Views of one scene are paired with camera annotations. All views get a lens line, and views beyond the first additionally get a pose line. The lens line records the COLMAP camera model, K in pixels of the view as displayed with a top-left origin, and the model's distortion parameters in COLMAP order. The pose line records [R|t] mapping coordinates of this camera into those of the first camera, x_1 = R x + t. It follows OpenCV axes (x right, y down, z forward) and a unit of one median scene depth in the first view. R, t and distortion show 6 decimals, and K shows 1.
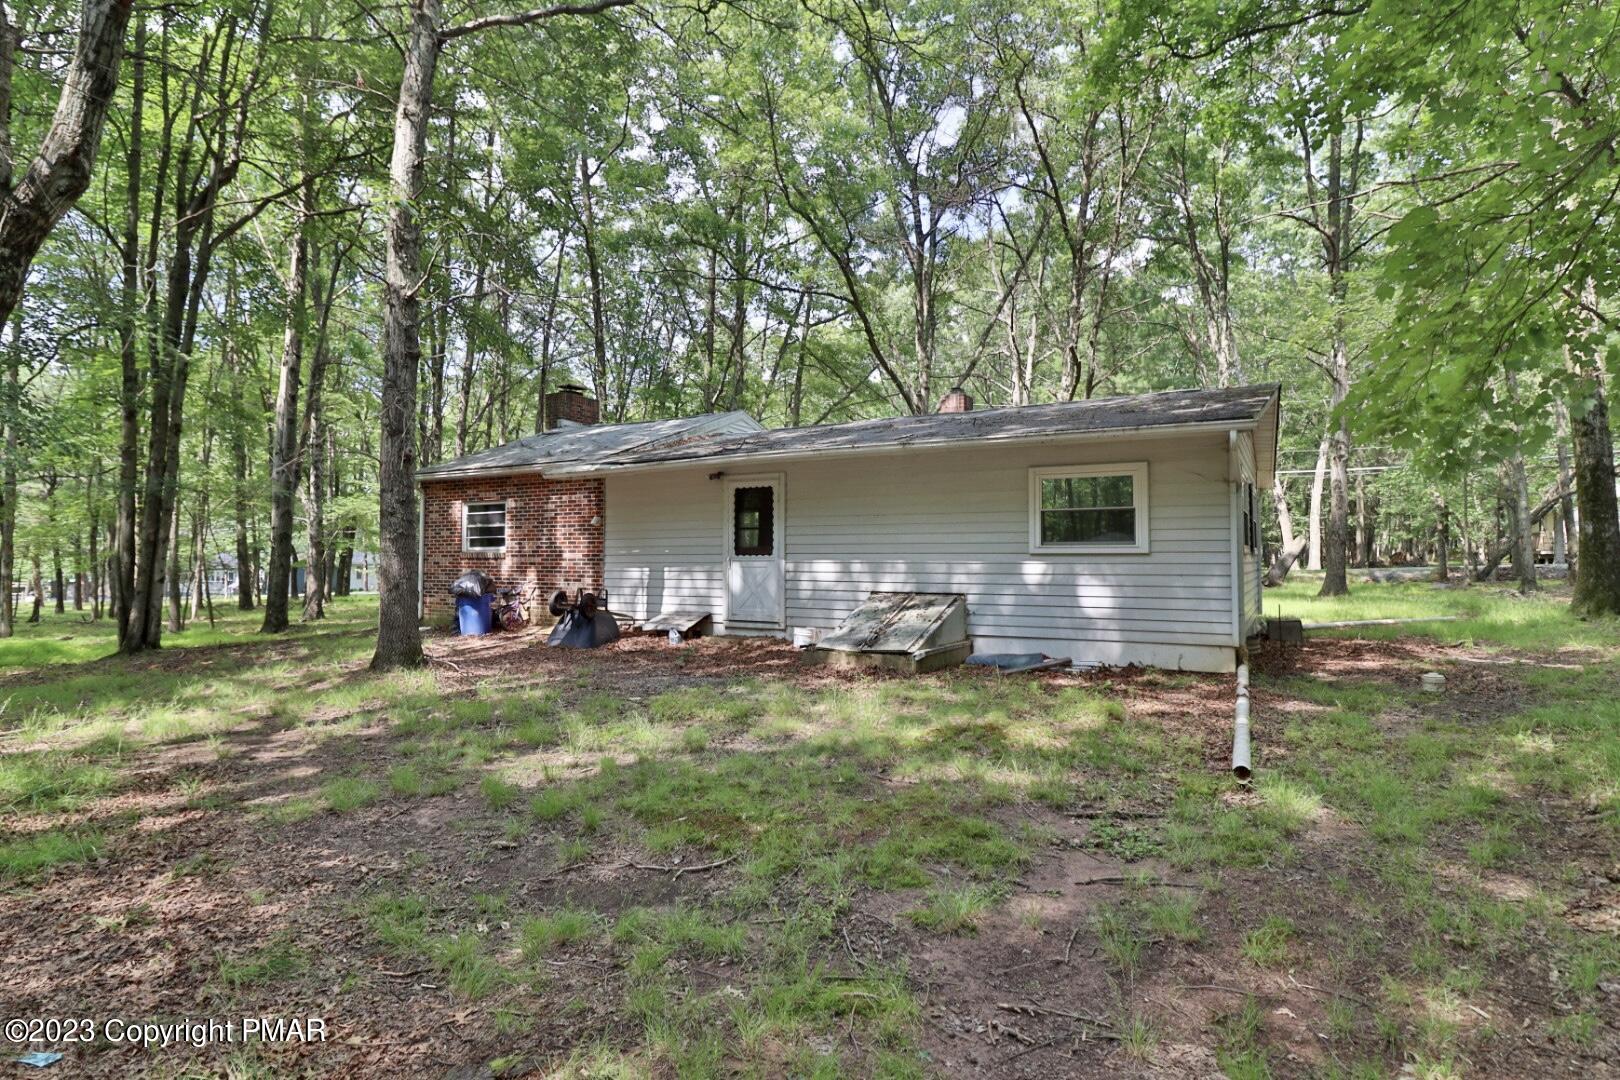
lens RADIAL K [[837.3, 0, 802.8], [0, 837.3, 544.4], [0, 0, 1]] dist [-0.013964, -0.000935]
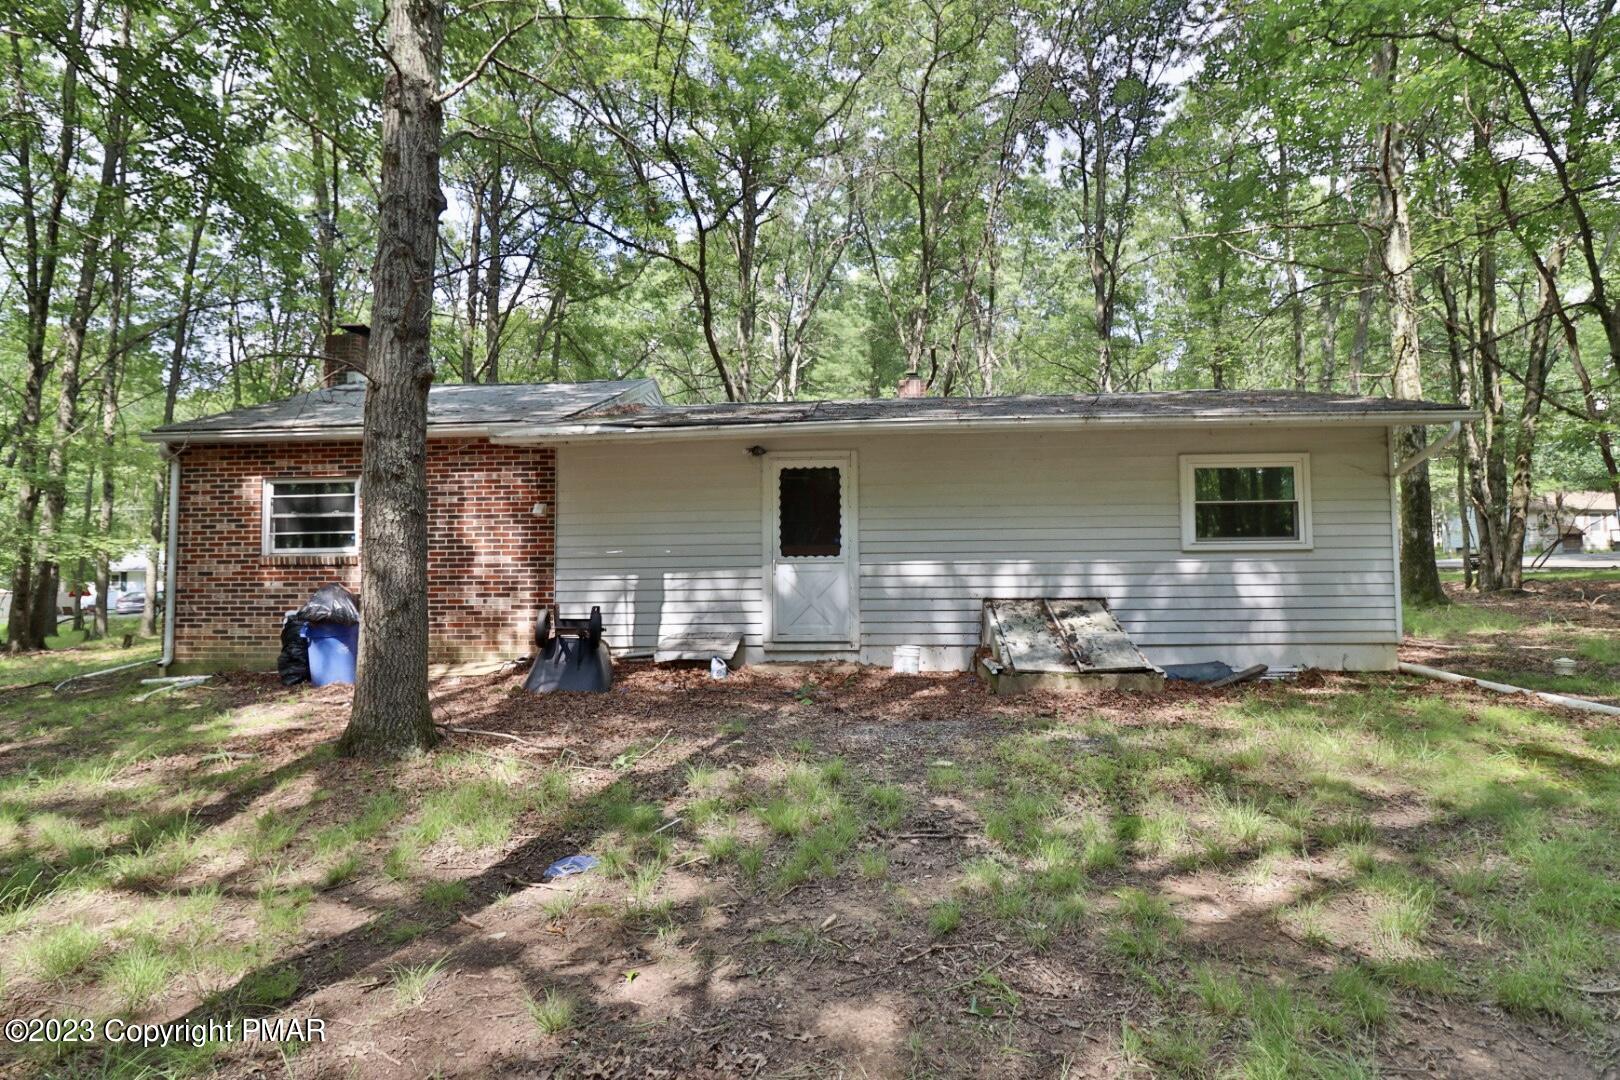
lens RADIAL K [[837.3, 0, 813.0], [0, 837.3, 533.2], [0, 0, 1]] dist [-0.013964, -0.000935]
pose [[0.899786, 0.010355, 0.436208, -0.388163], [0.001927, 0.999614, -0.027705, 0.013198], [-0.436327, 0.025769, 0.899419, 0.300467]]
